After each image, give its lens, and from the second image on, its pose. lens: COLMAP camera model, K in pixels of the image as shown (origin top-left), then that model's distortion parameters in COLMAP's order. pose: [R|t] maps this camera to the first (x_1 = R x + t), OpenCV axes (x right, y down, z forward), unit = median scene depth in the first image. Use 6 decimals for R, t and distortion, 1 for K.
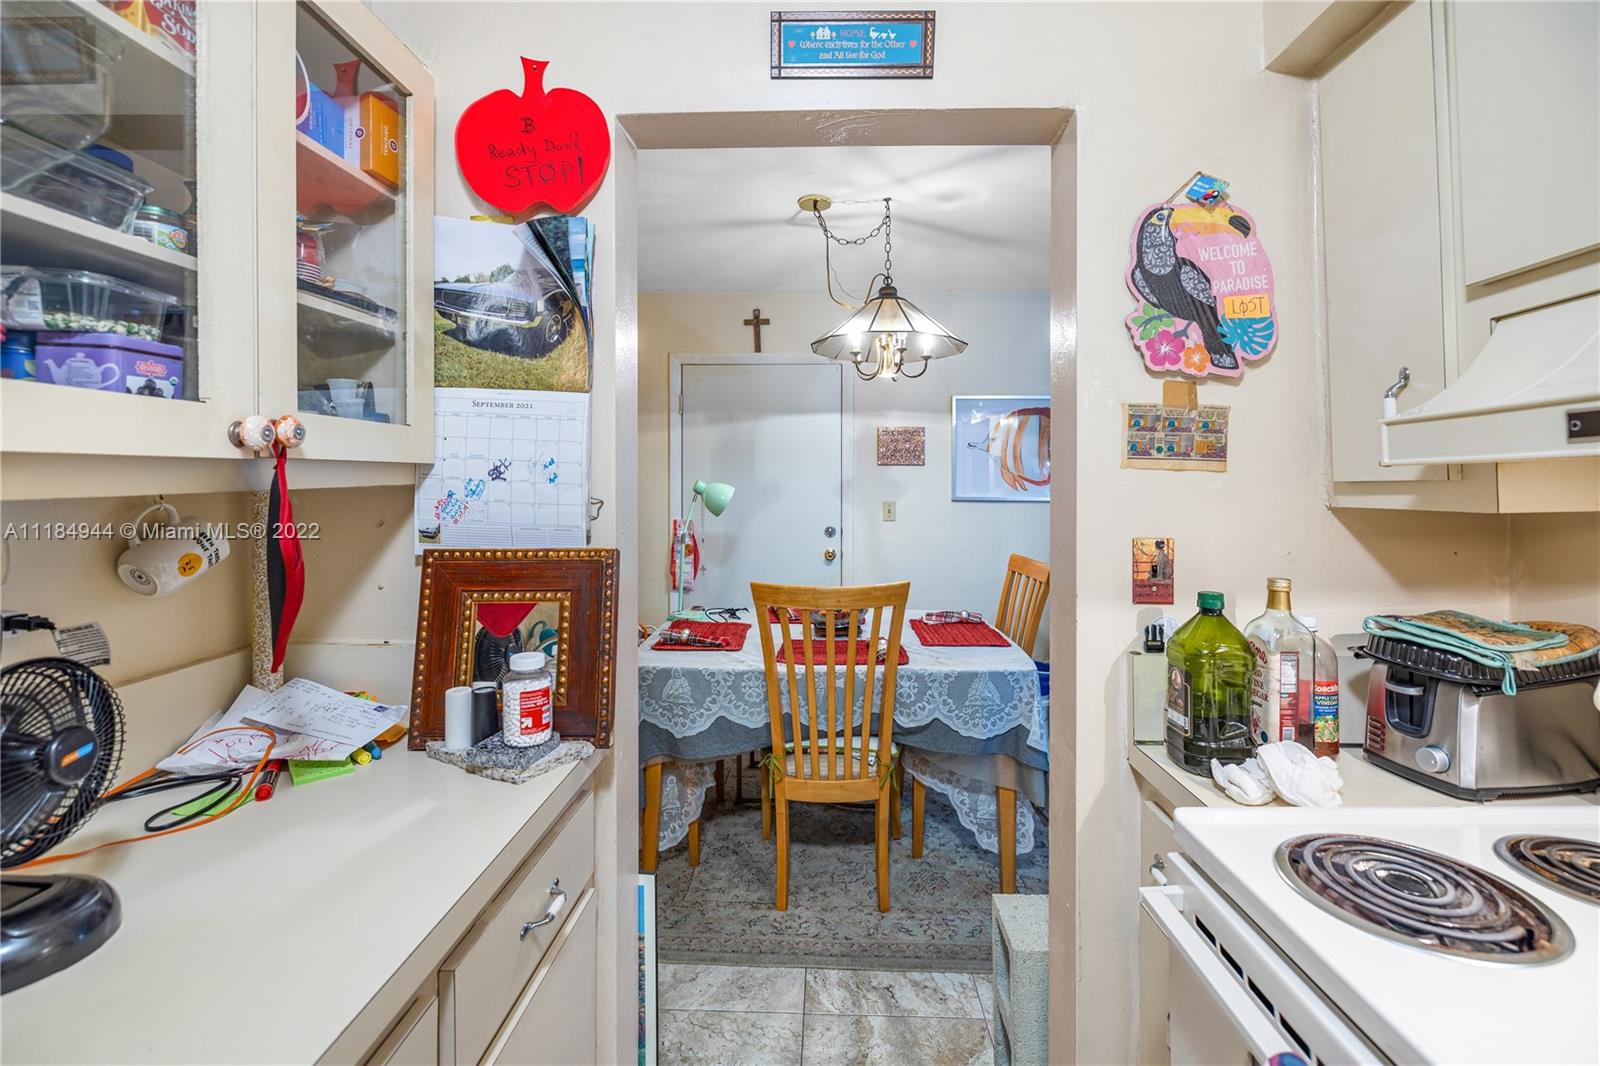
lens RADIAL K [[688.8, 0, 802.8], [0, 688.8, 472.0], [0, 0, 1]] dist [-0.001743, 0.000205]
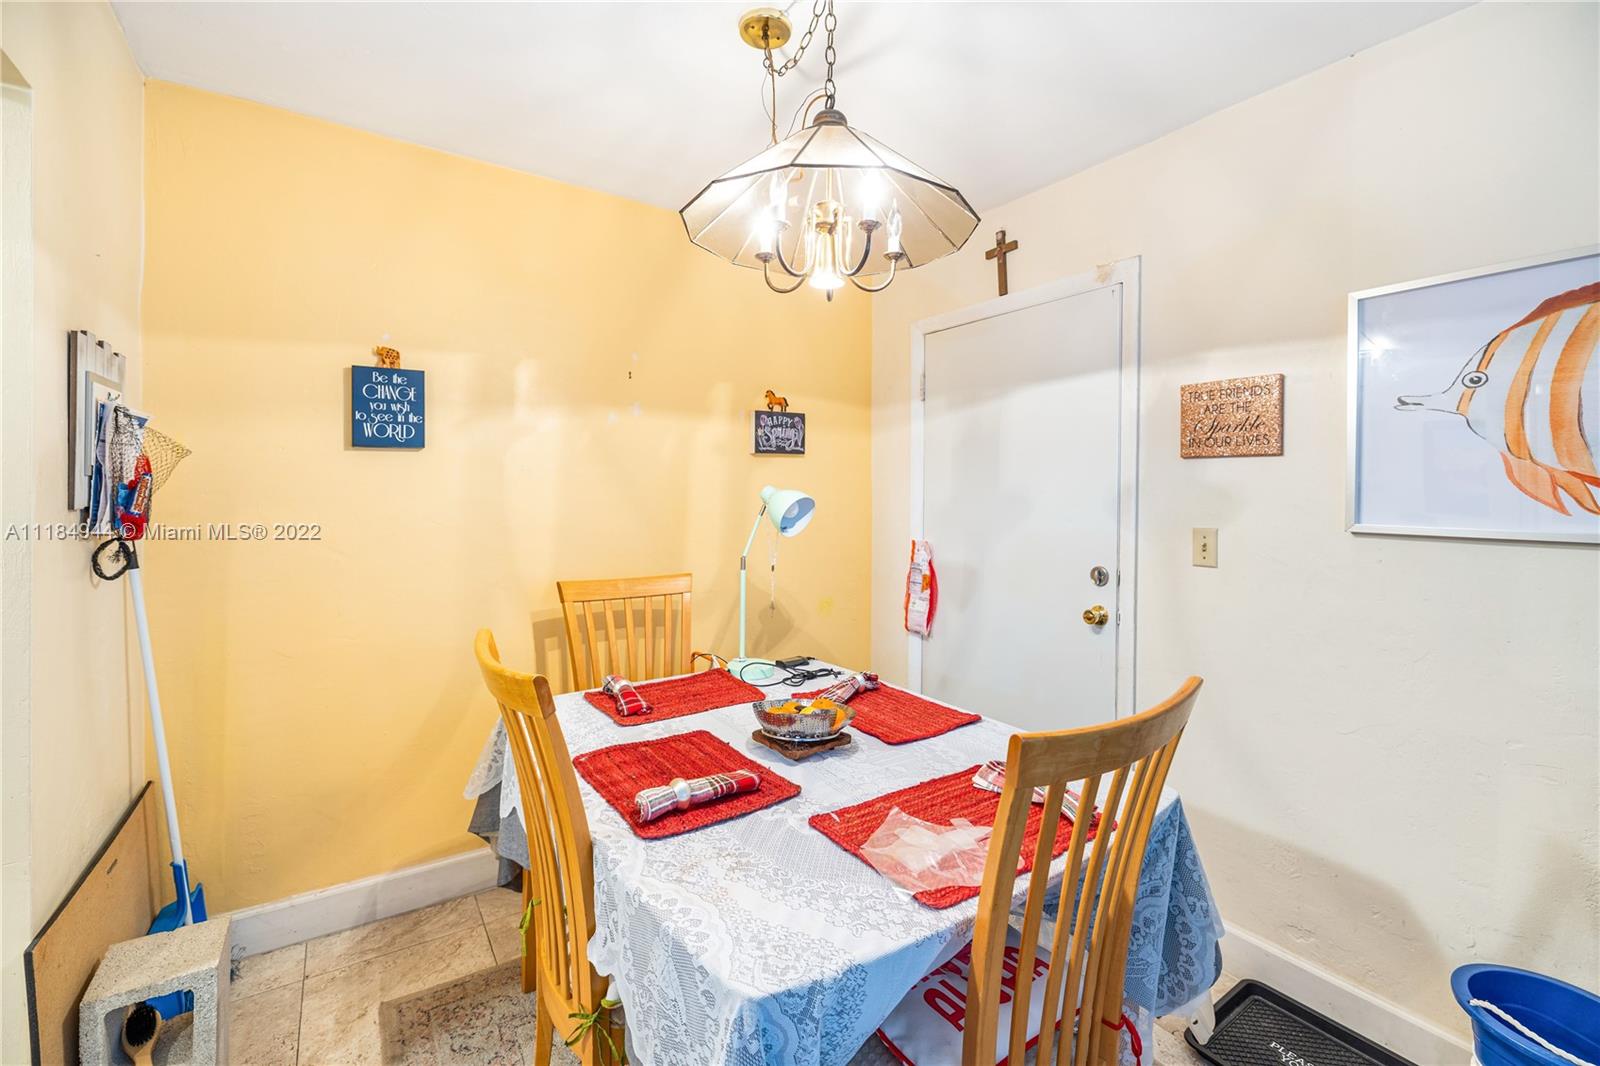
lens RADIAL K [[688.8, 0, 795.3], [0, 688.8, 496.1], [0, 0, 1]] dist [-0.001743, 0.000205]
pose [[0.592487, 0.005230, -0.805563, 0.355988], [0.005838, 0.999925, 0.010786, 0.011461], [0.805559, -0.011094, 0.592412, 0.449673]]
